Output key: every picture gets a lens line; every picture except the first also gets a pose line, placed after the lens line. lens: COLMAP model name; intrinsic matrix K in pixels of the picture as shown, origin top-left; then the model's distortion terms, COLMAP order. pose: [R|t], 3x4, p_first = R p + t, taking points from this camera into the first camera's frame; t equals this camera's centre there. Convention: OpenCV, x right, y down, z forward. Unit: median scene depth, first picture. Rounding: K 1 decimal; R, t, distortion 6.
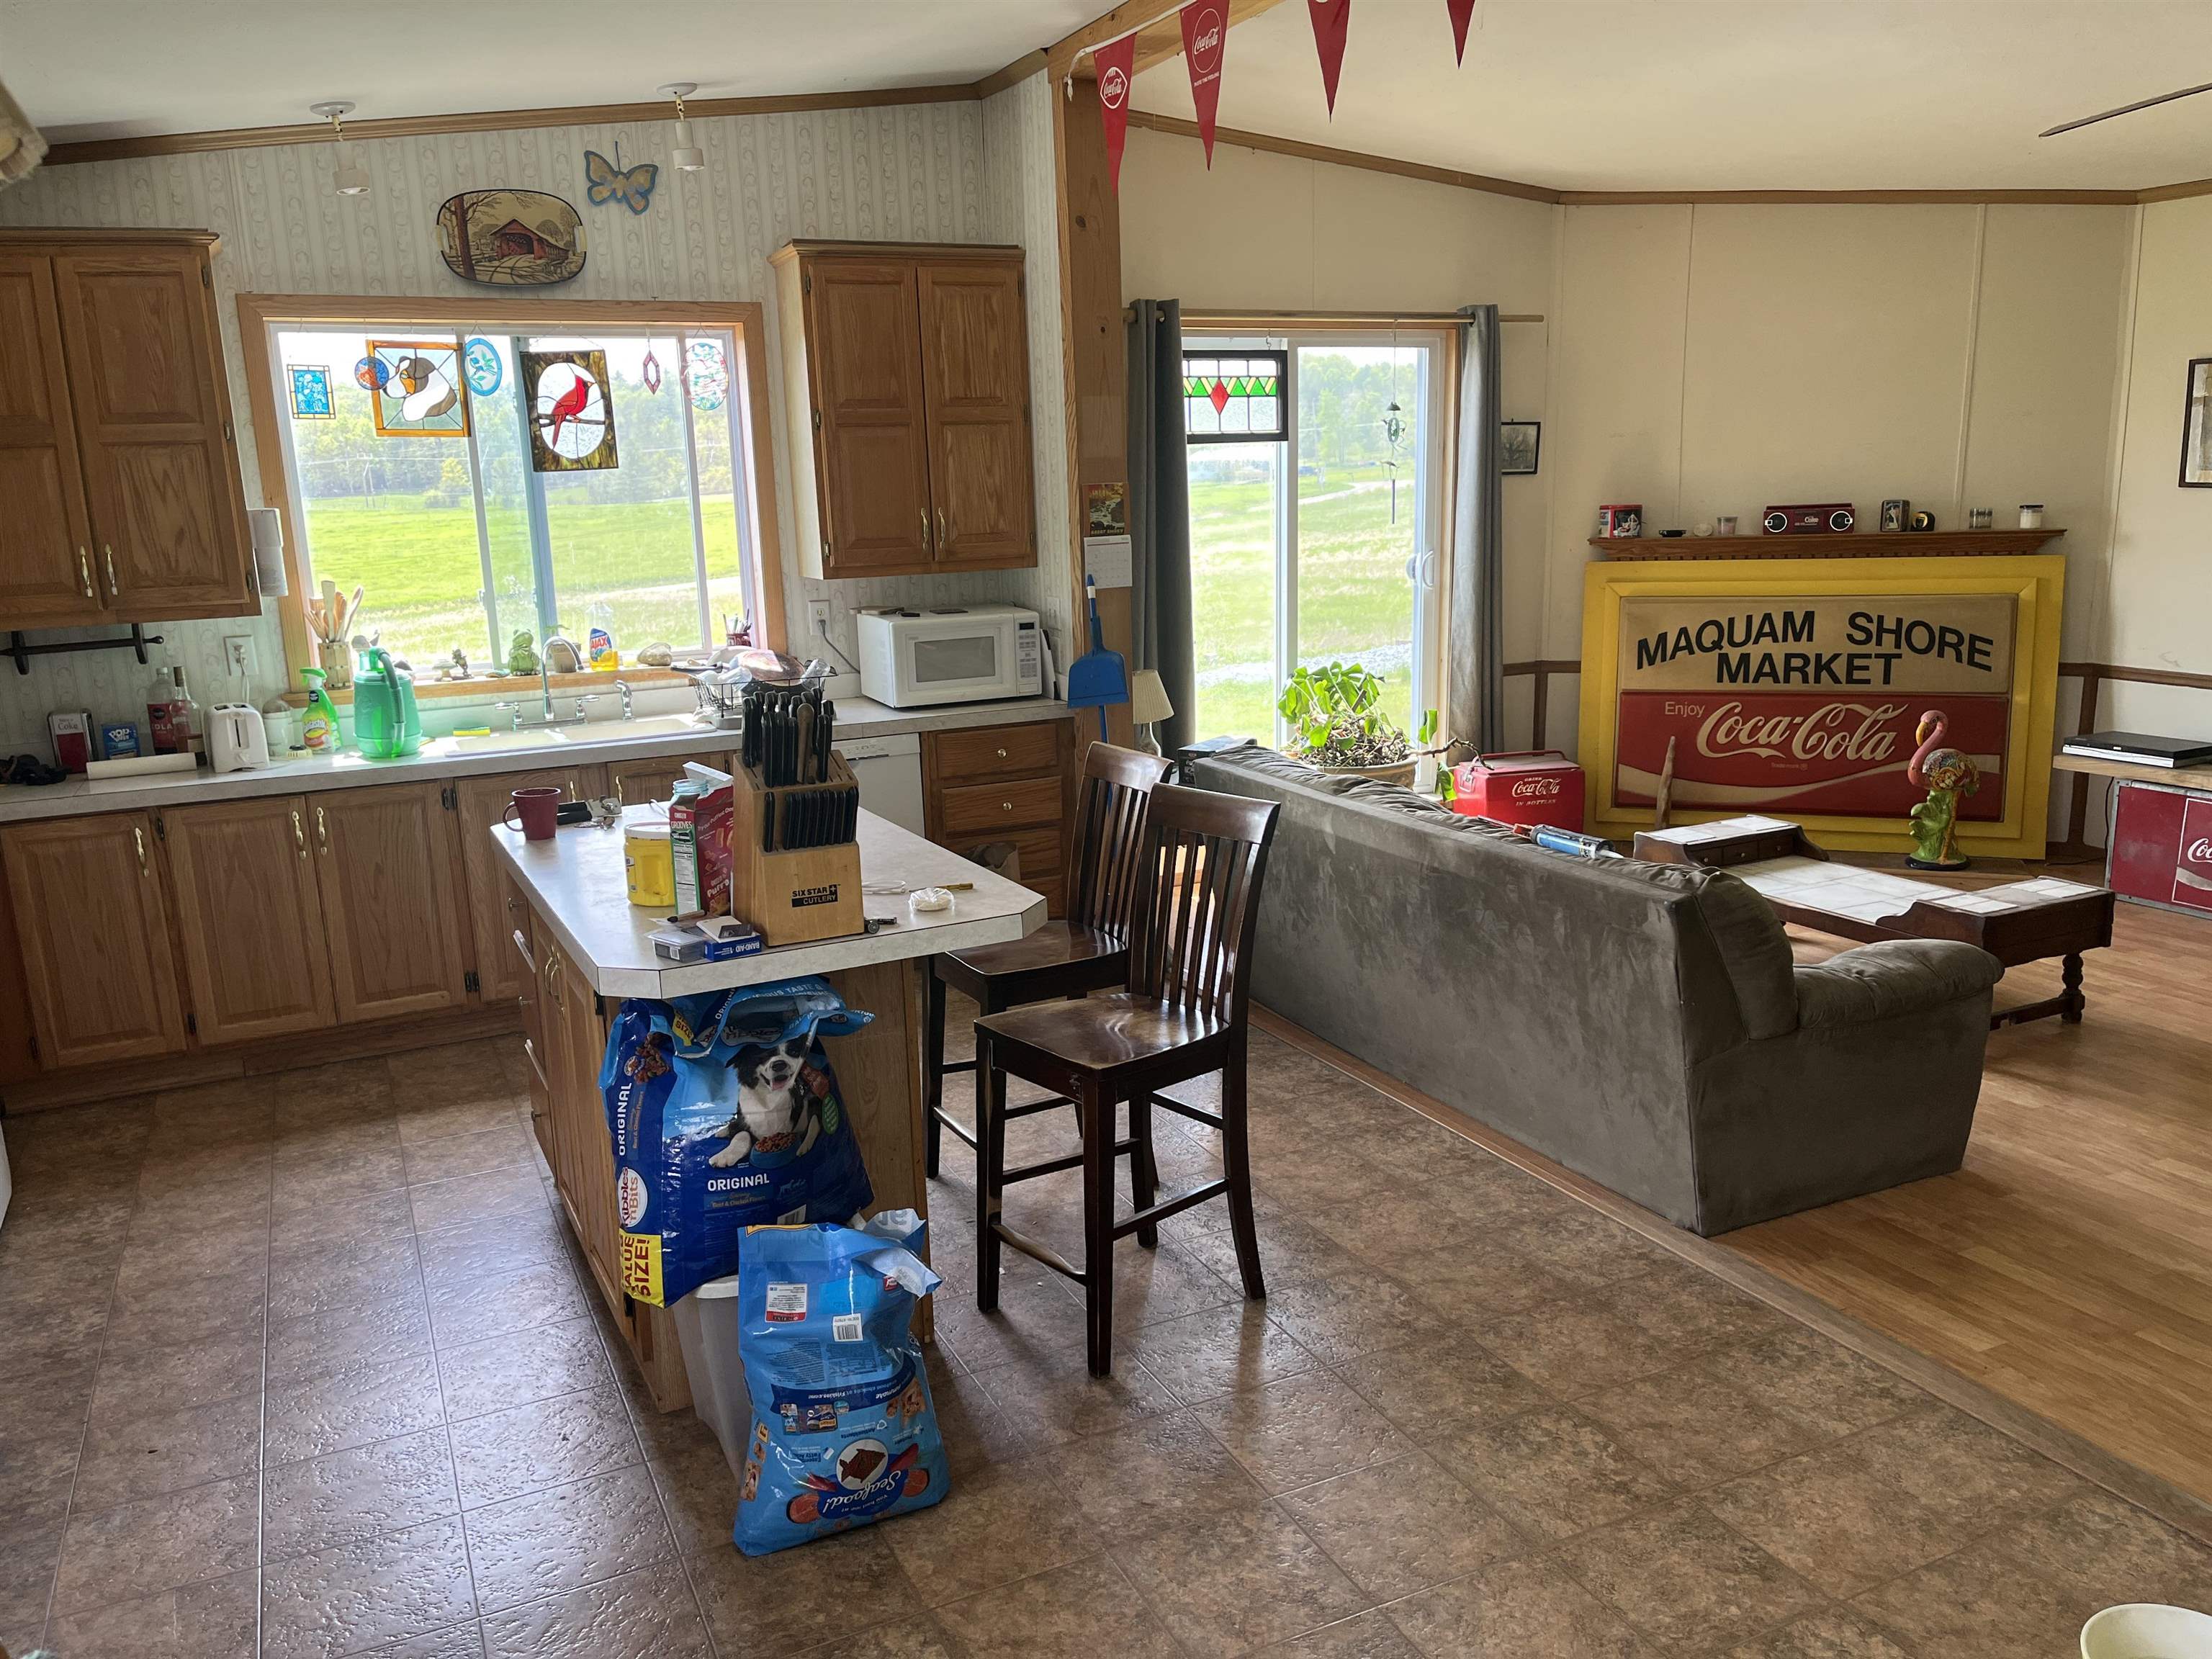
lens RADIAL K [[1675.0, 0, 1095.2], [0, 1675.0, 838.0], [0, 0, 1]] dist [0.078204, -0.111106]
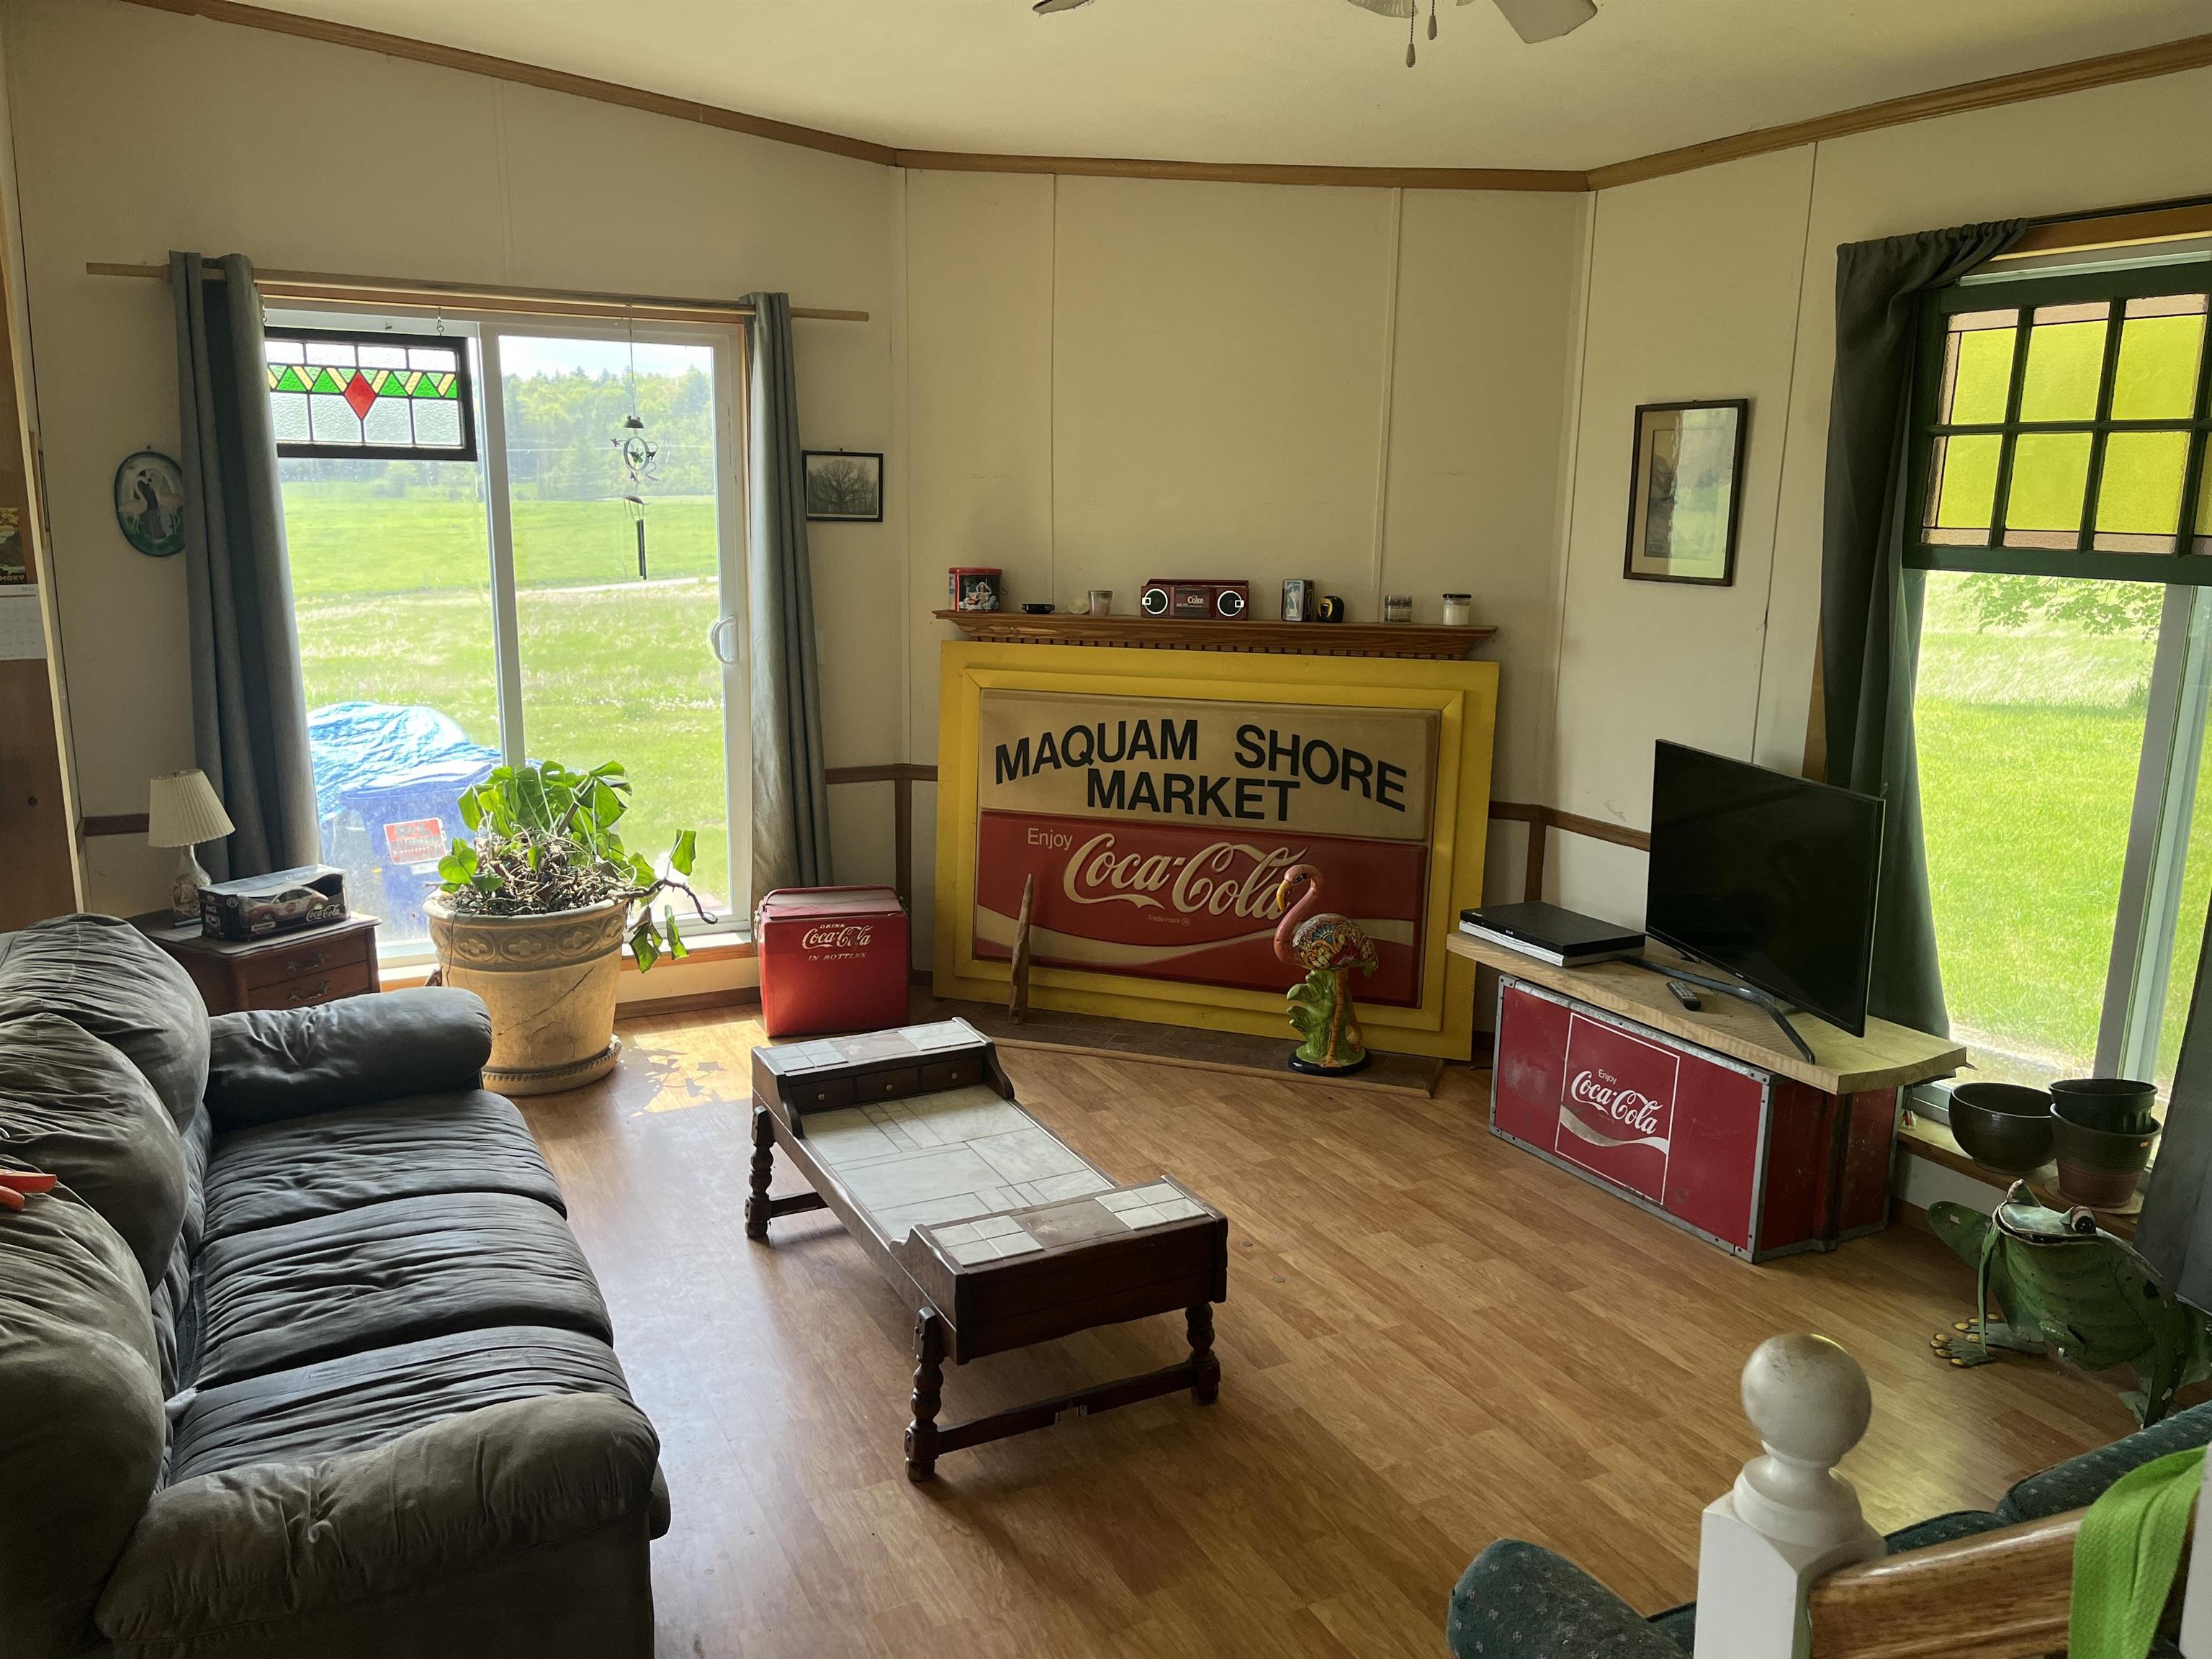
lens RADIAL K [[1676.1, 0, 1100.5], [0, 1676.1, 846.7], [0, 0, 1]] dist [0.086043, -0.106725]
pose [[0.998973, 0.035233, 0.028484, 0.381358], [-0.035095, 0.999370, -0.005347, -0.075501], [-0.028654, 0.004342, 0.999580, 0.260593]]
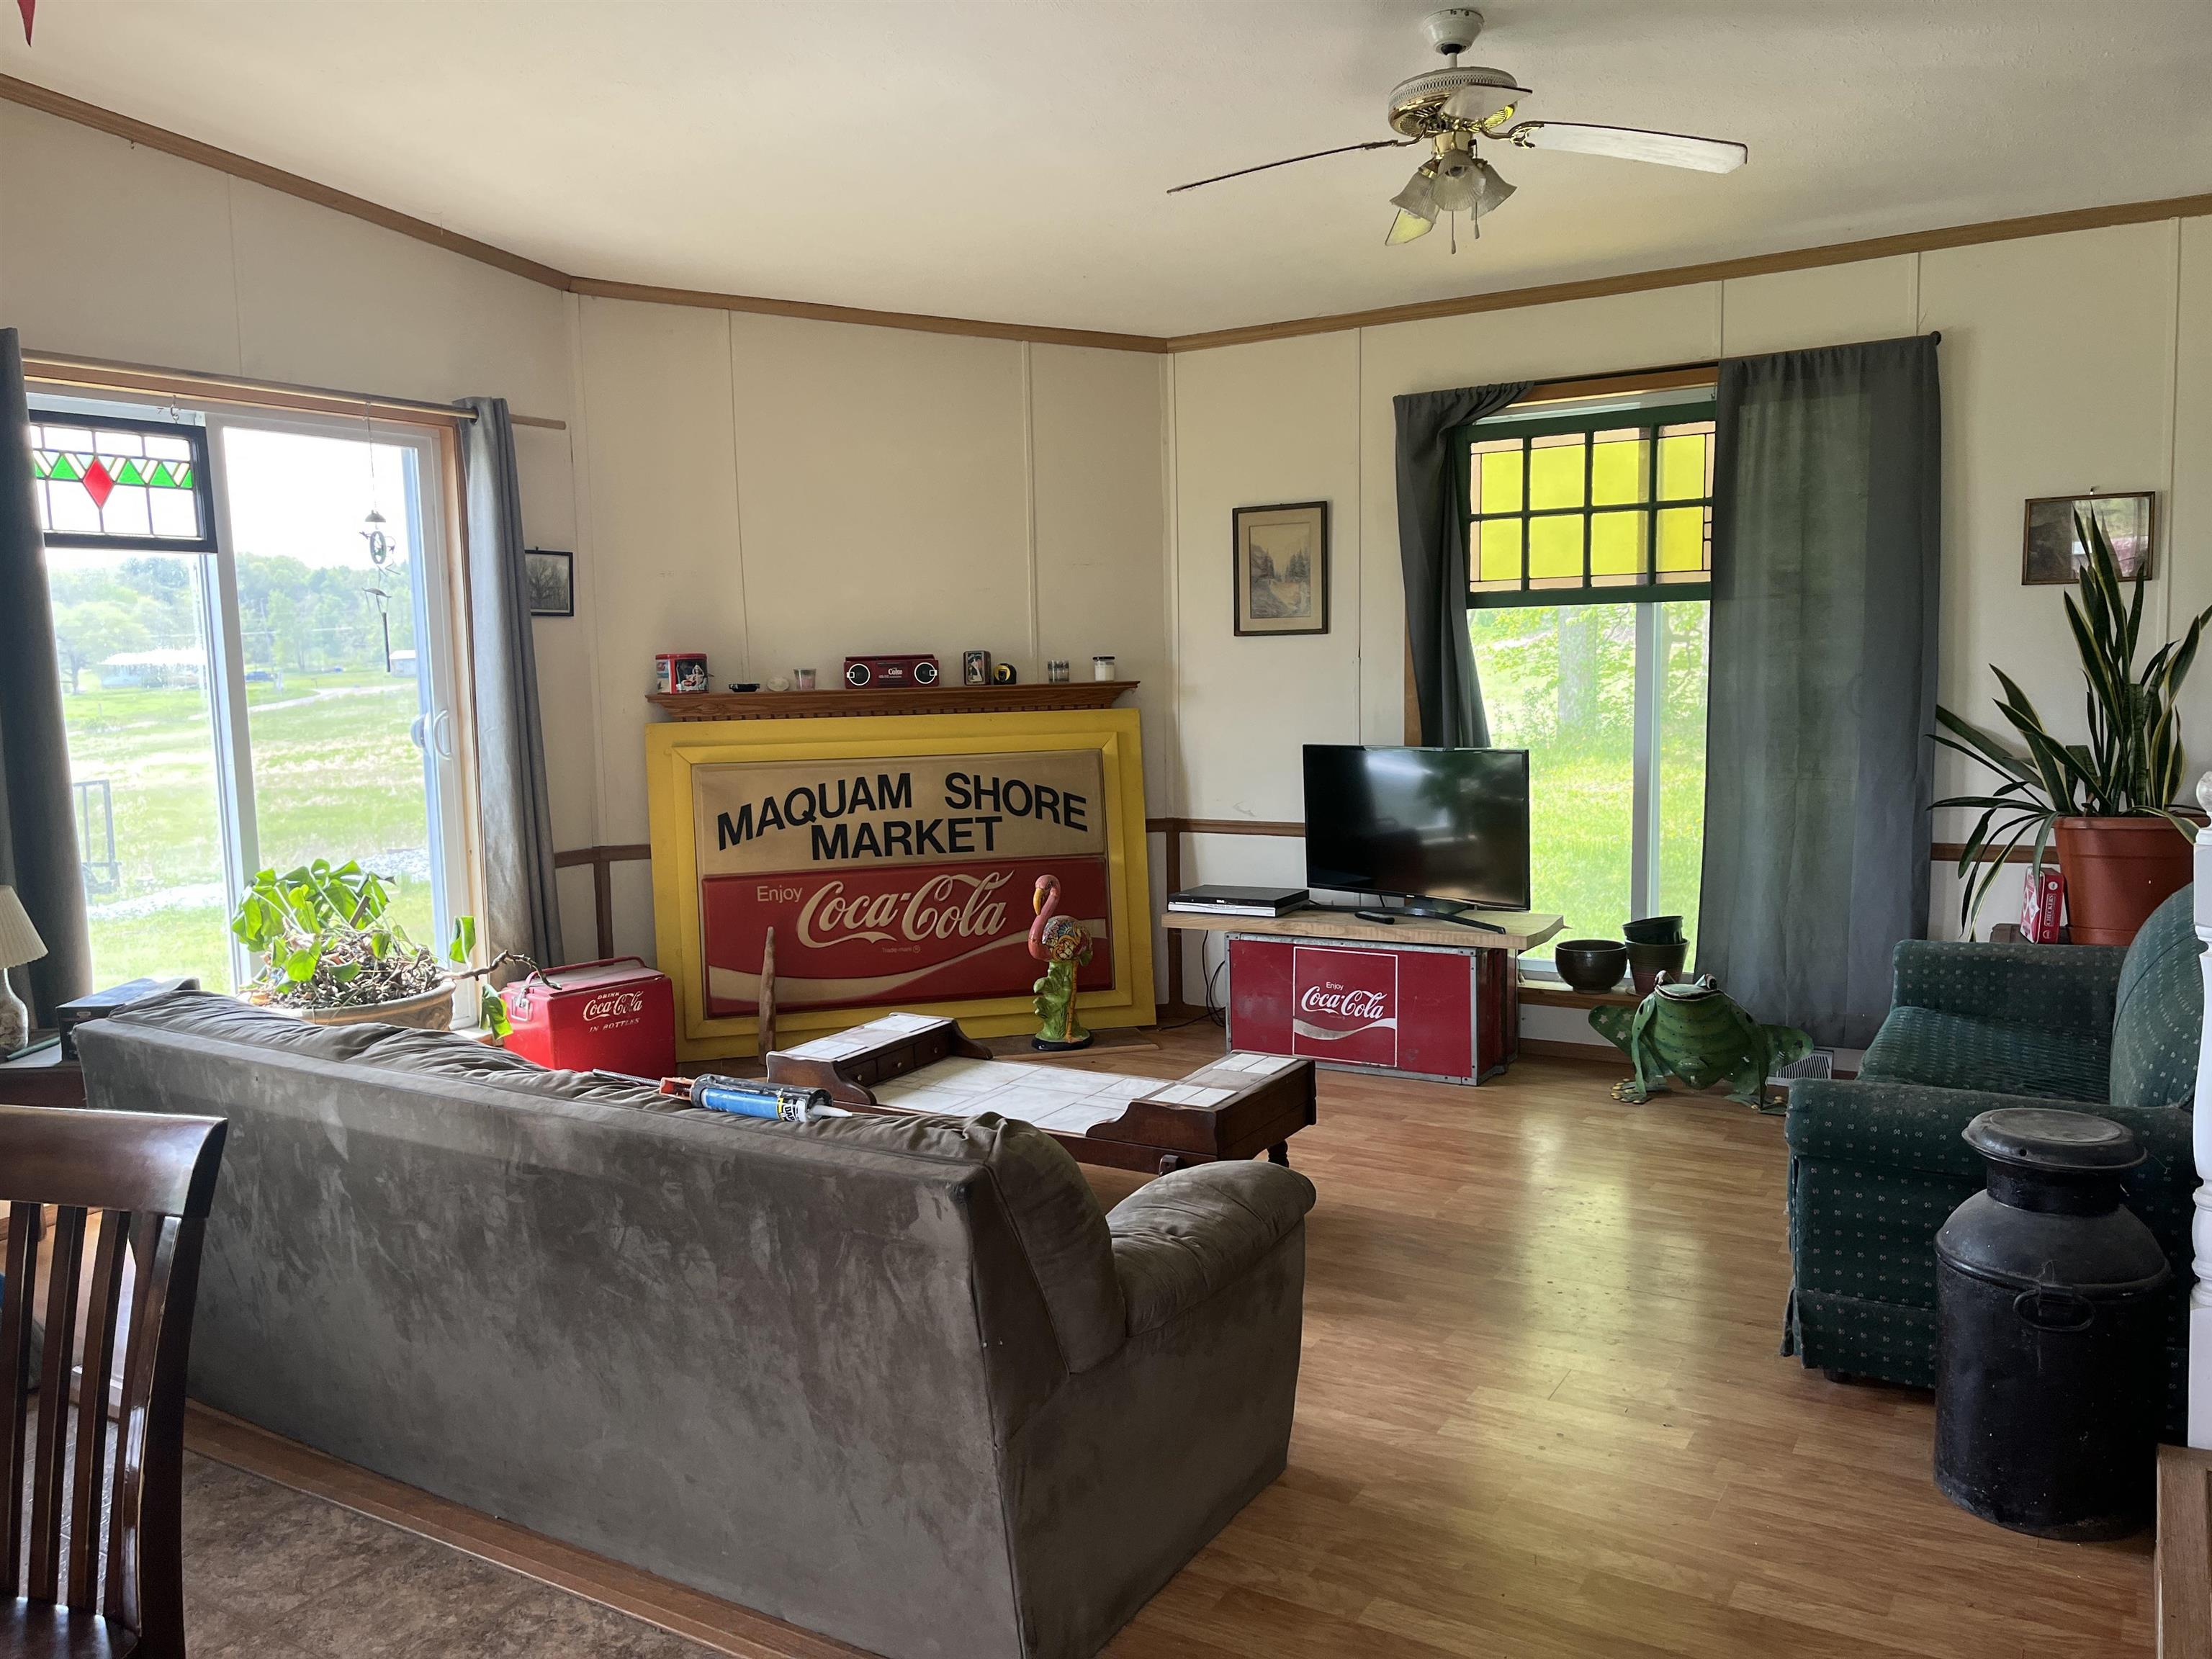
lens RADIAL K [[1676.1, 0, 1100.5], [0, 1676.1, 846.7], [0, 0, 1]] dist [0.086043, -0.106725]
pose [[0.836989, -0.054662, 0.544483, 0.029963], [0.116599, 0.989964, -0.079852, -0.014969], [-0.534654, 0.130321, 0.834962, 0.230784]]
